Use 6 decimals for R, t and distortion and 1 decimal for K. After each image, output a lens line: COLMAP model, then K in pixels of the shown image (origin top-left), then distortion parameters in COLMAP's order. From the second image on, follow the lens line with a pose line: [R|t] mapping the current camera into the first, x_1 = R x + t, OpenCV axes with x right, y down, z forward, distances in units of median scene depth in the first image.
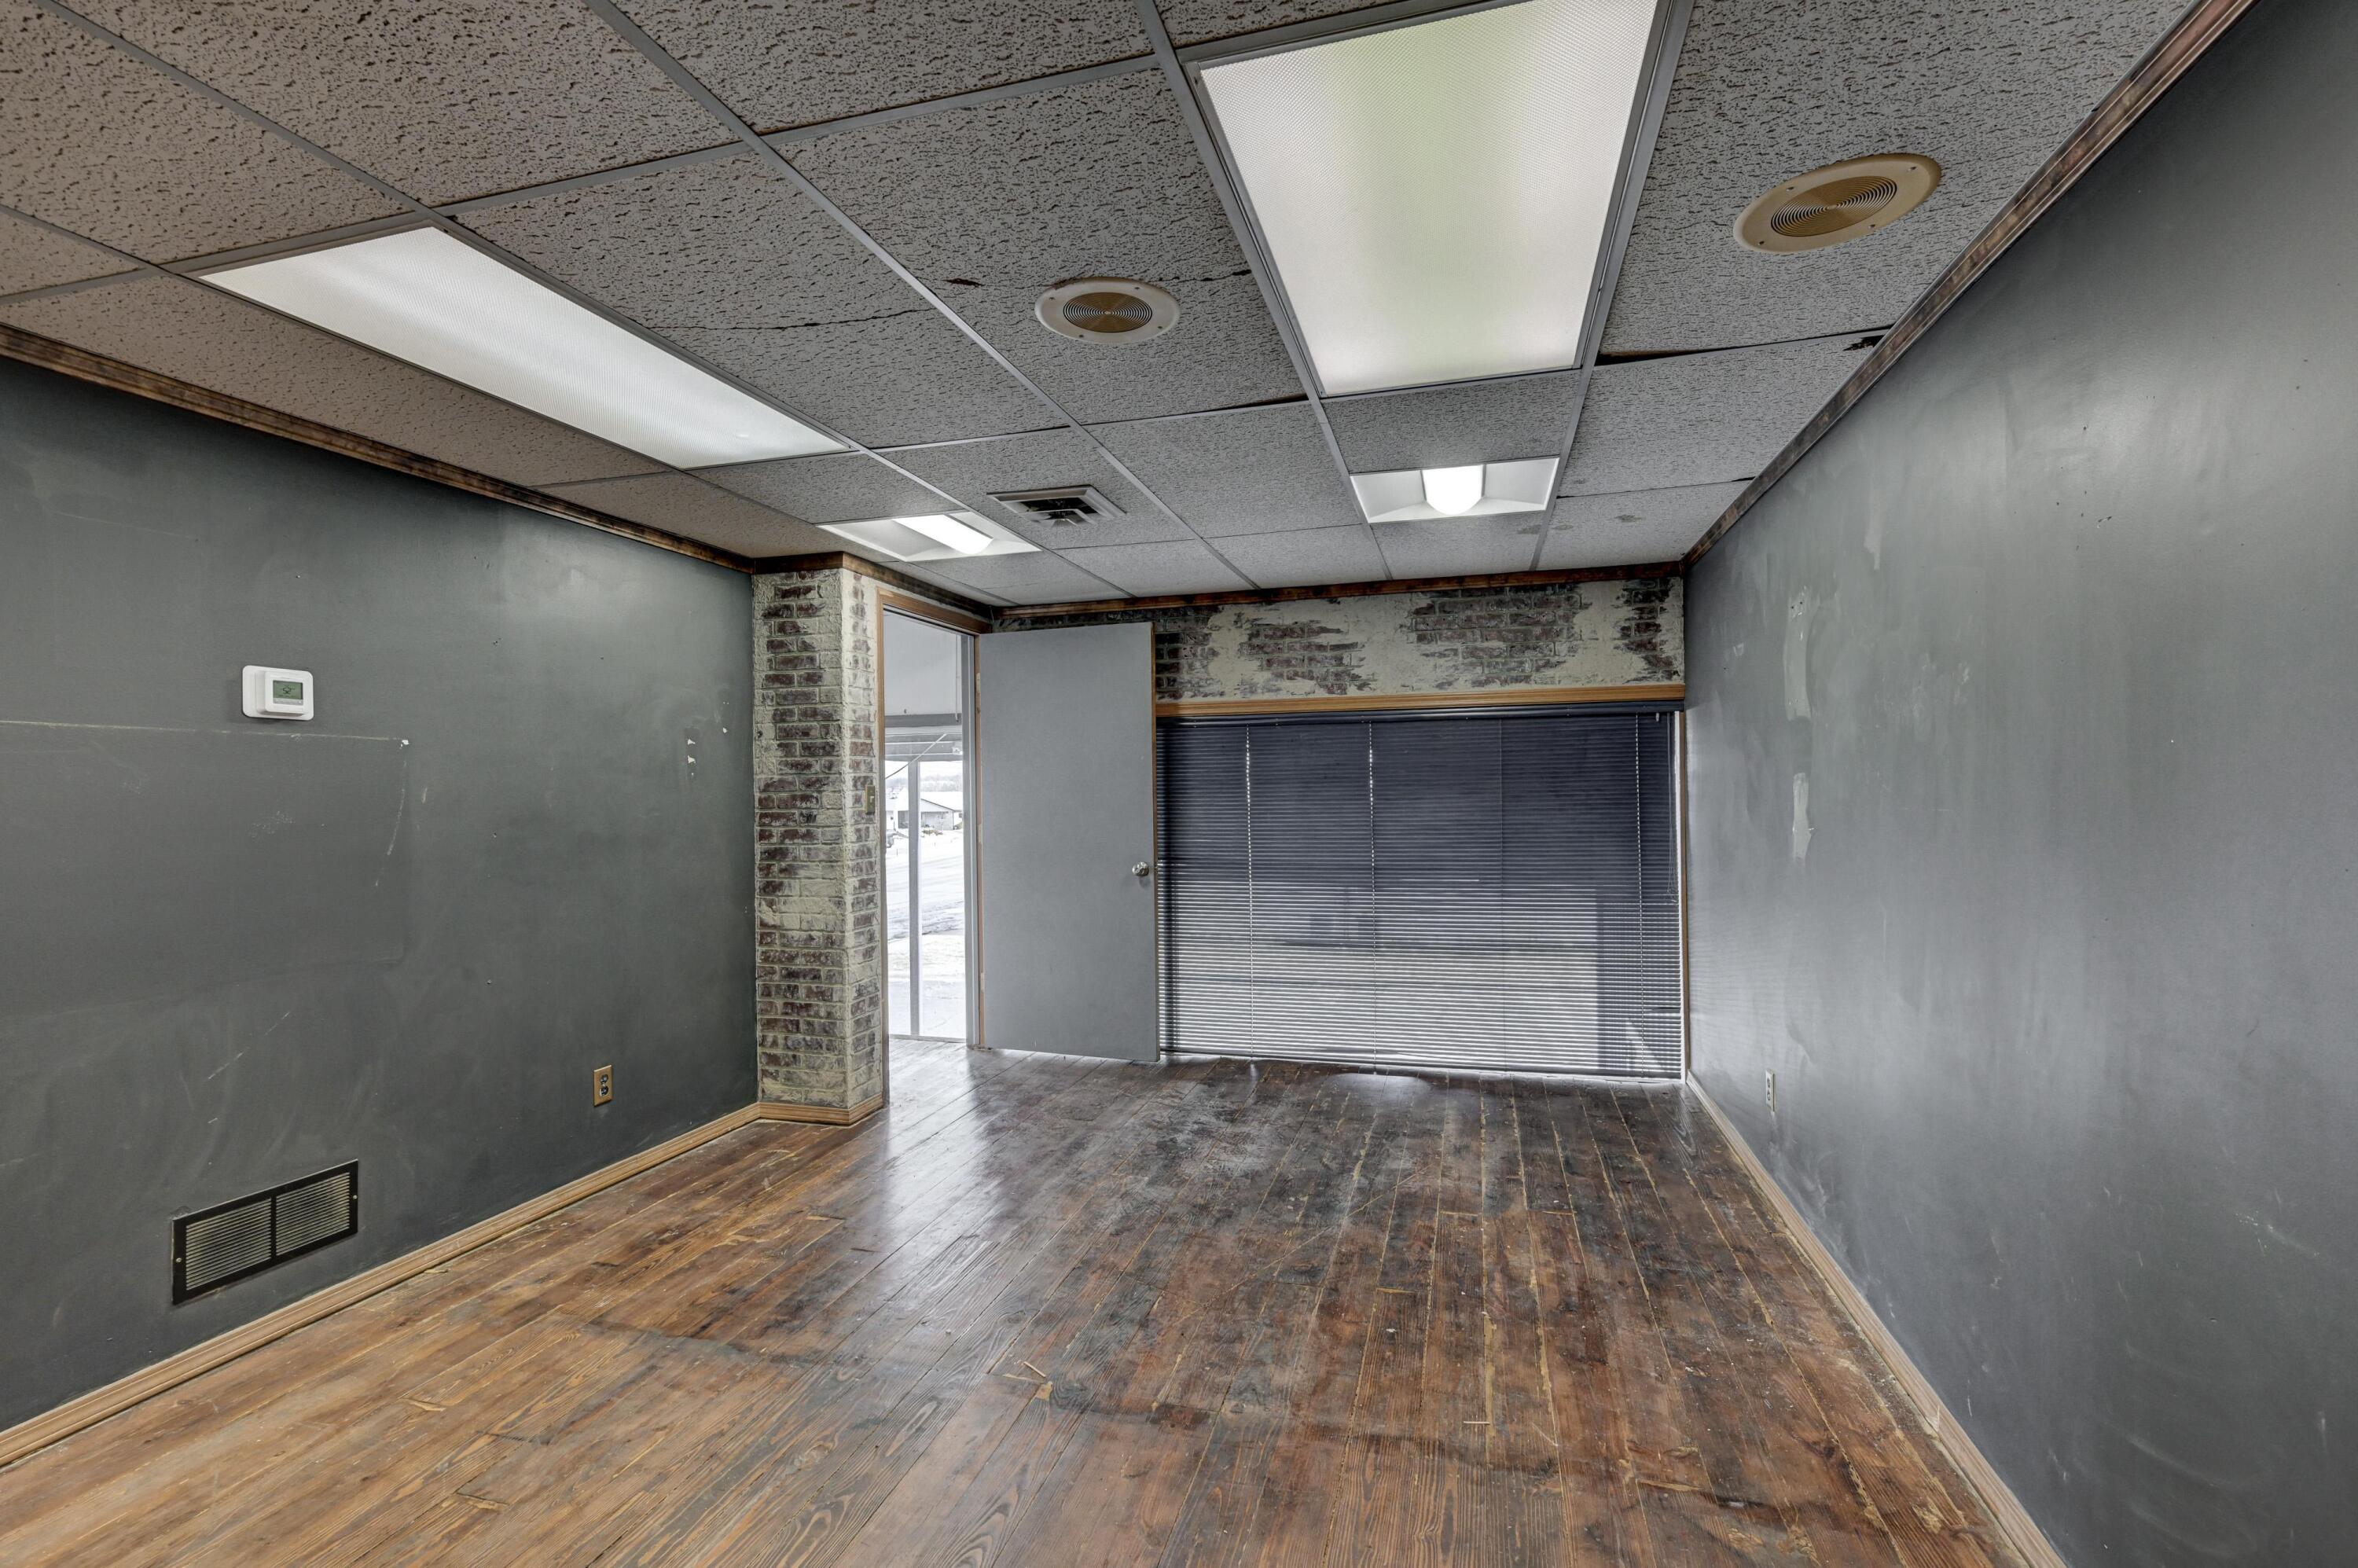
lens RADIAL K [[1073.5, 0, 1186.6], [0, 1073.5, 780.7], [0, 0, 1]] dist [-0.001031, 0.000229]
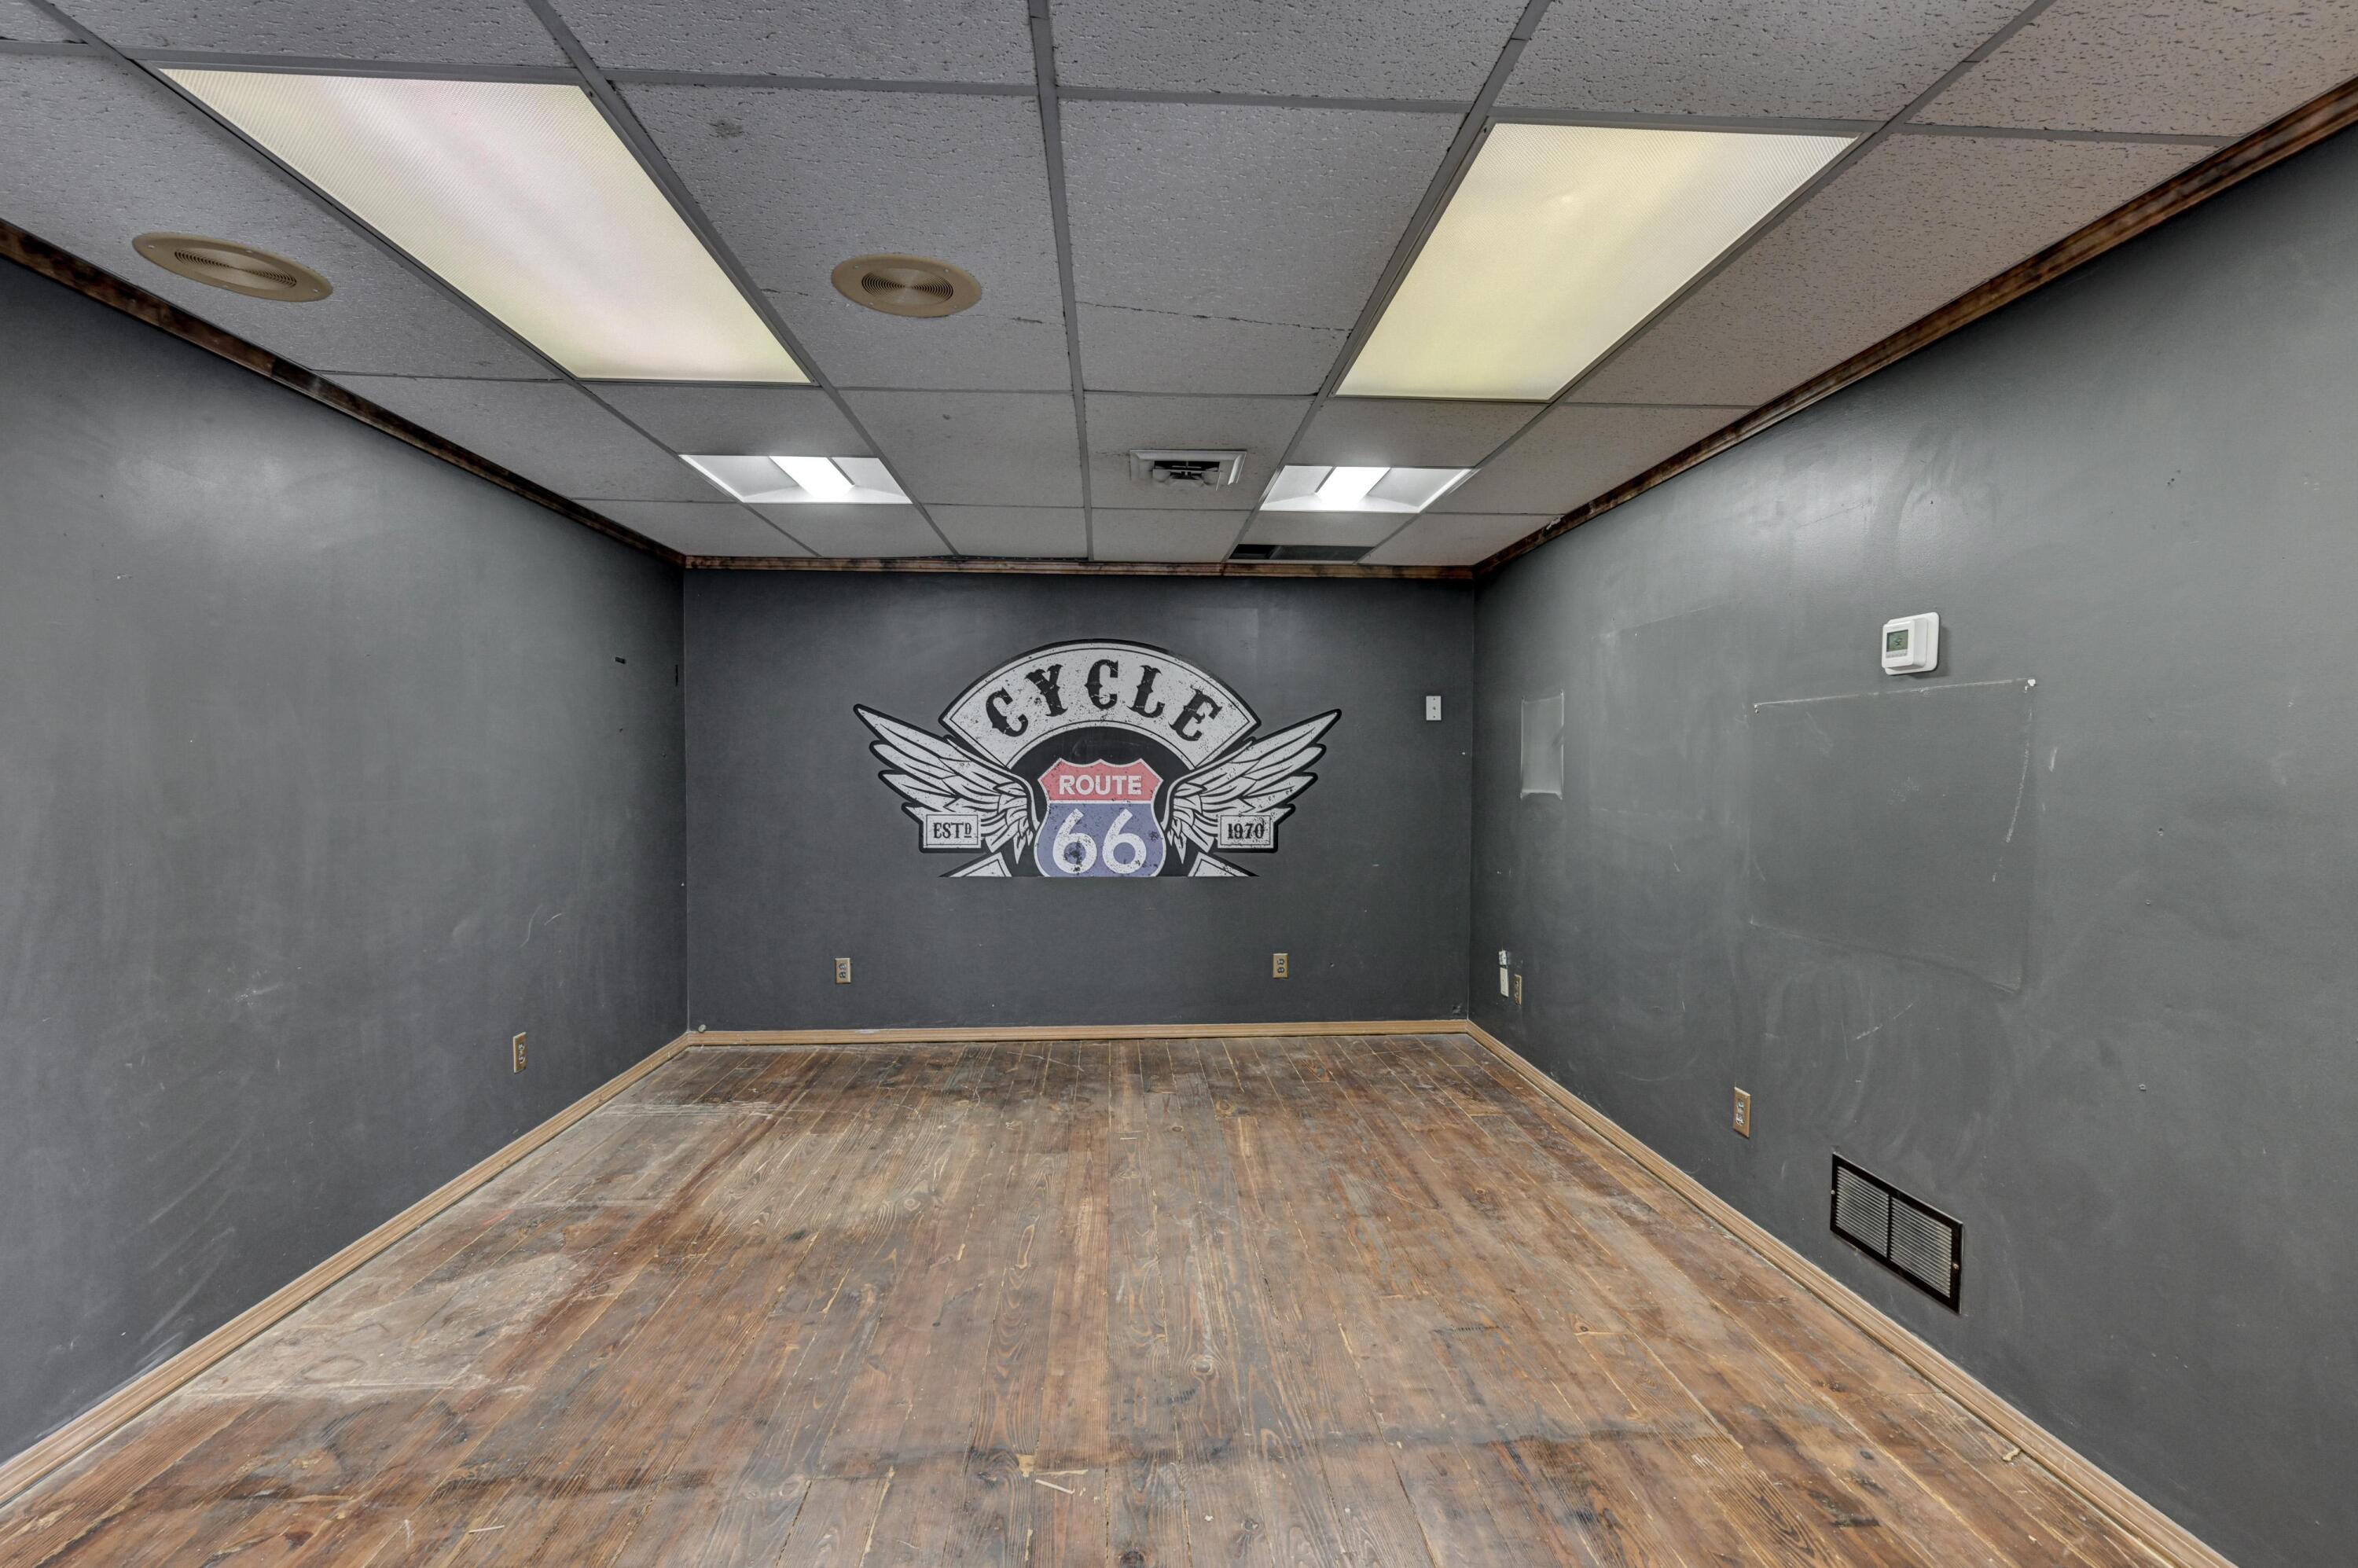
lens RADIAL K [[1073.5, 0, 1183.3], [0, 1073.5, 790.5], [0, 0, 1]] dist [-0.001031, 0.000229]
pose [[-0.943577, 0.018052, -0.330660, 0.021317], [0.013949, 0.999793, 0.014779, 0.017872], [0.330859, 0.009332, -0.943634, 1.661177]]
